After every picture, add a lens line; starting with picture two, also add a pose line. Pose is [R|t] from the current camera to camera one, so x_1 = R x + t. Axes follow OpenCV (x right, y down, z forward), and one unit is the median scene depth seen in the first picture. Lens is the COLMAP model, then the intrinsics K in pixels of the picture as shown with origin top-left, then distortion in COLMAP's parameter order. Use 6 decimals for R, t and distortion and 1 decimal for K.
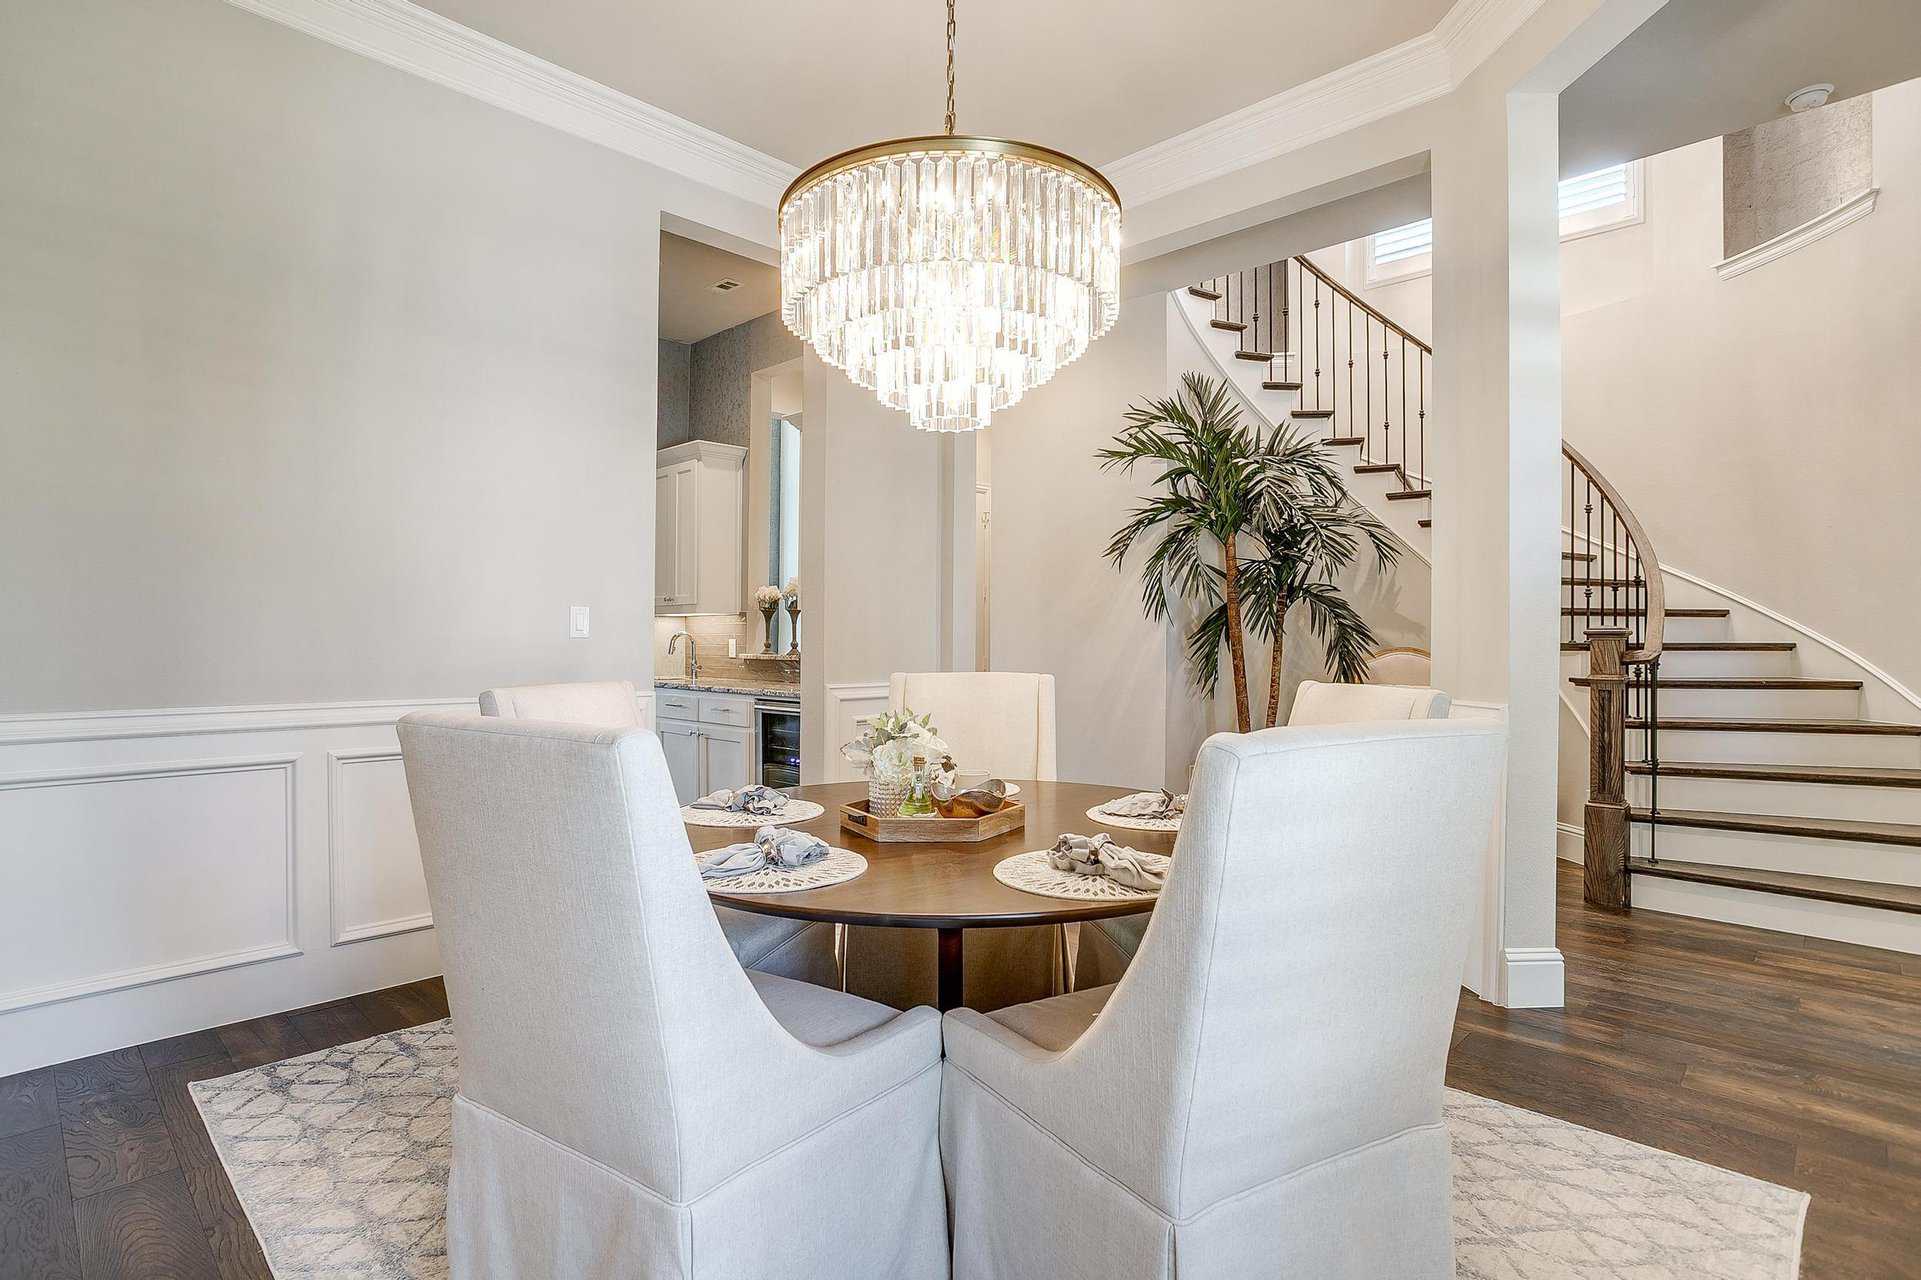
lens RADIAL K [[966.2, 0, 962.0], [0, 966.2, 623.4], [0, 0, 1]] dist [-0.005044, -0.000304]
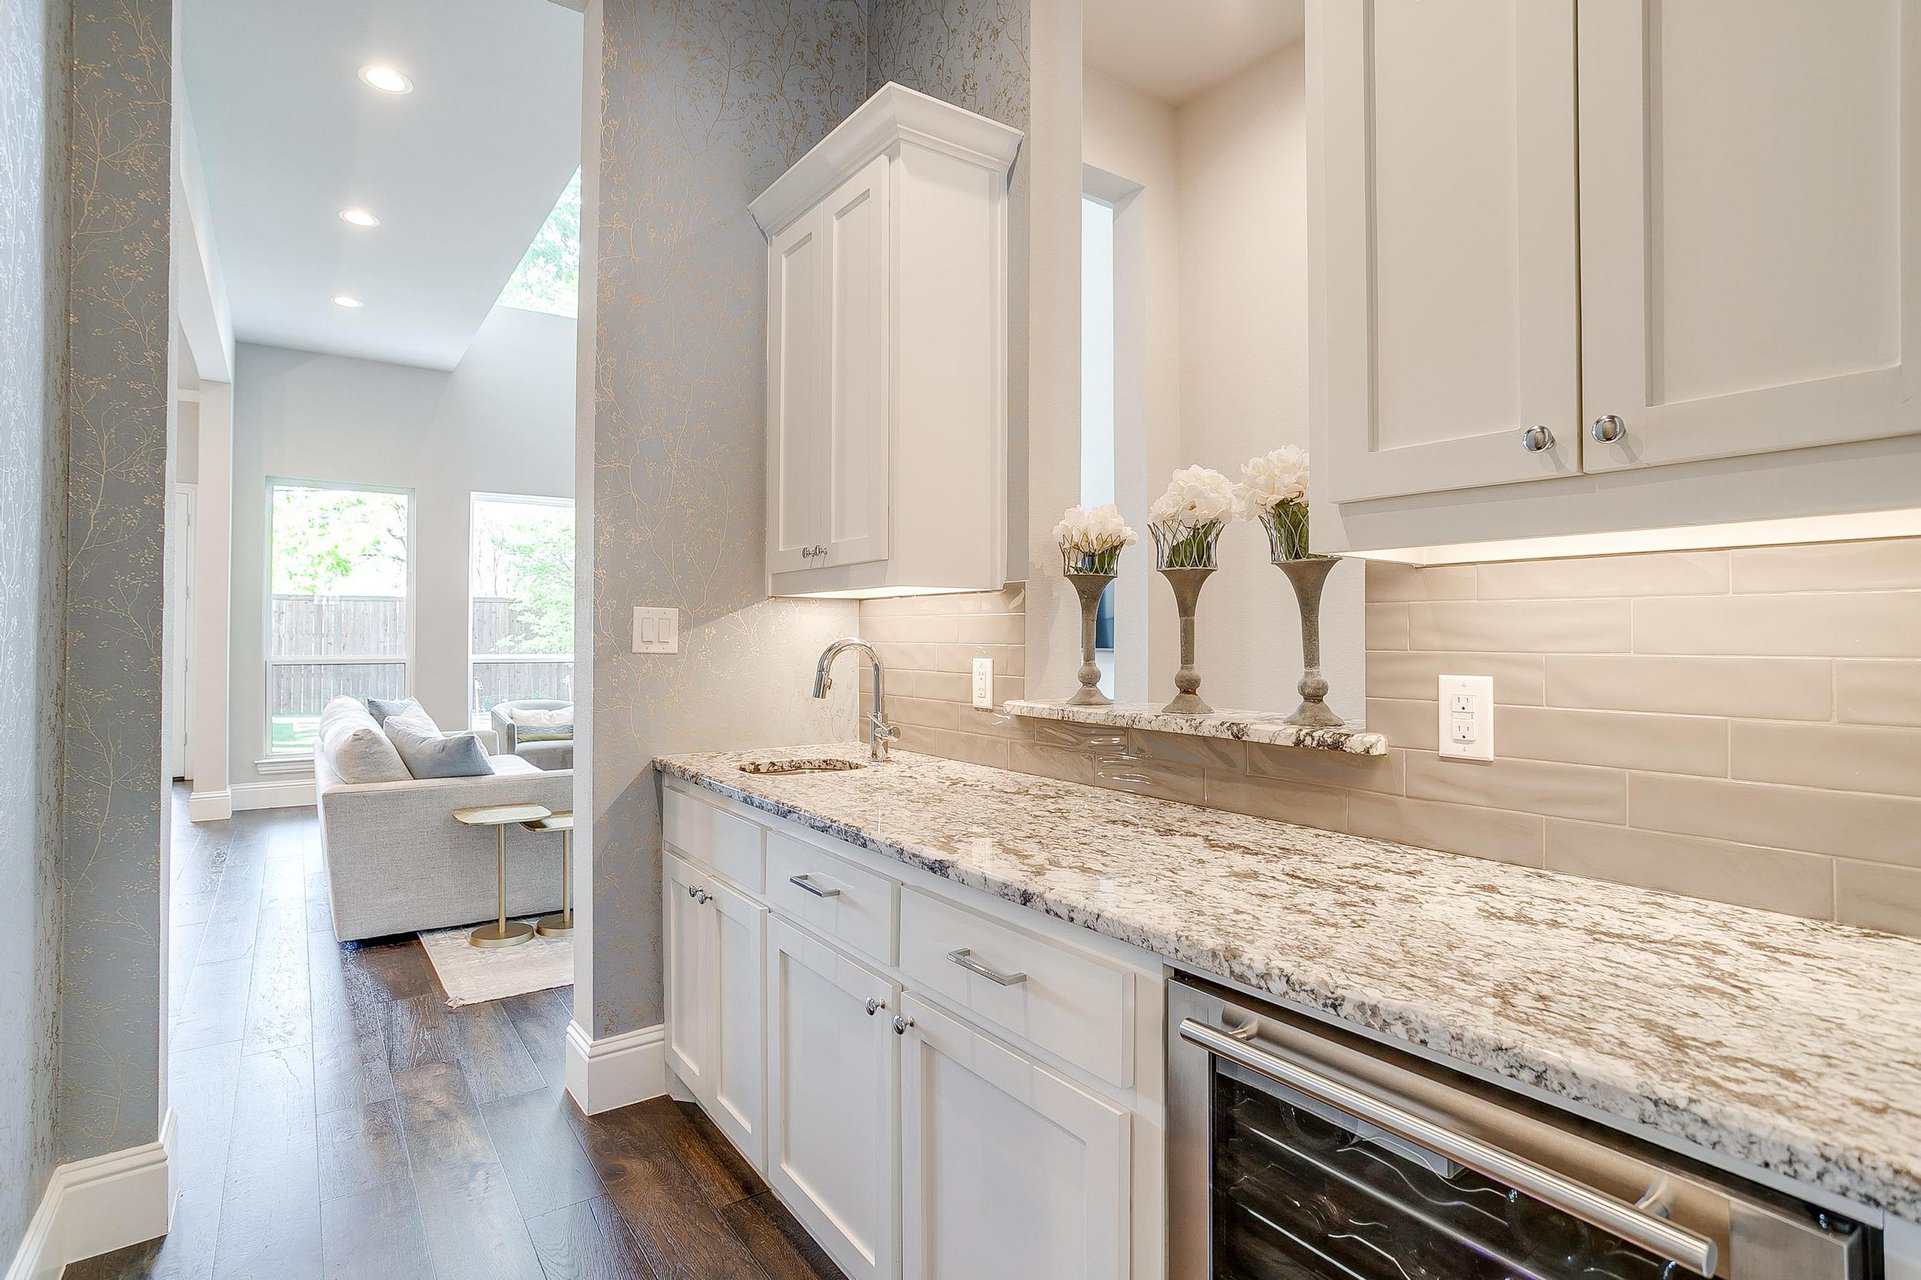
lens RADIAL K [[948.1, 0, 956.1], [0, 948.1, 632.4], [0, 0, 1]] dist [-0.051031, 0.028788]
pose [[0.982208, -0.001454, -0.187790, -0.182026], [0.002663, 0.999977, 0.006184, 0.004450], [0.187777, -0.006574, 0.982190, 0.653187]]
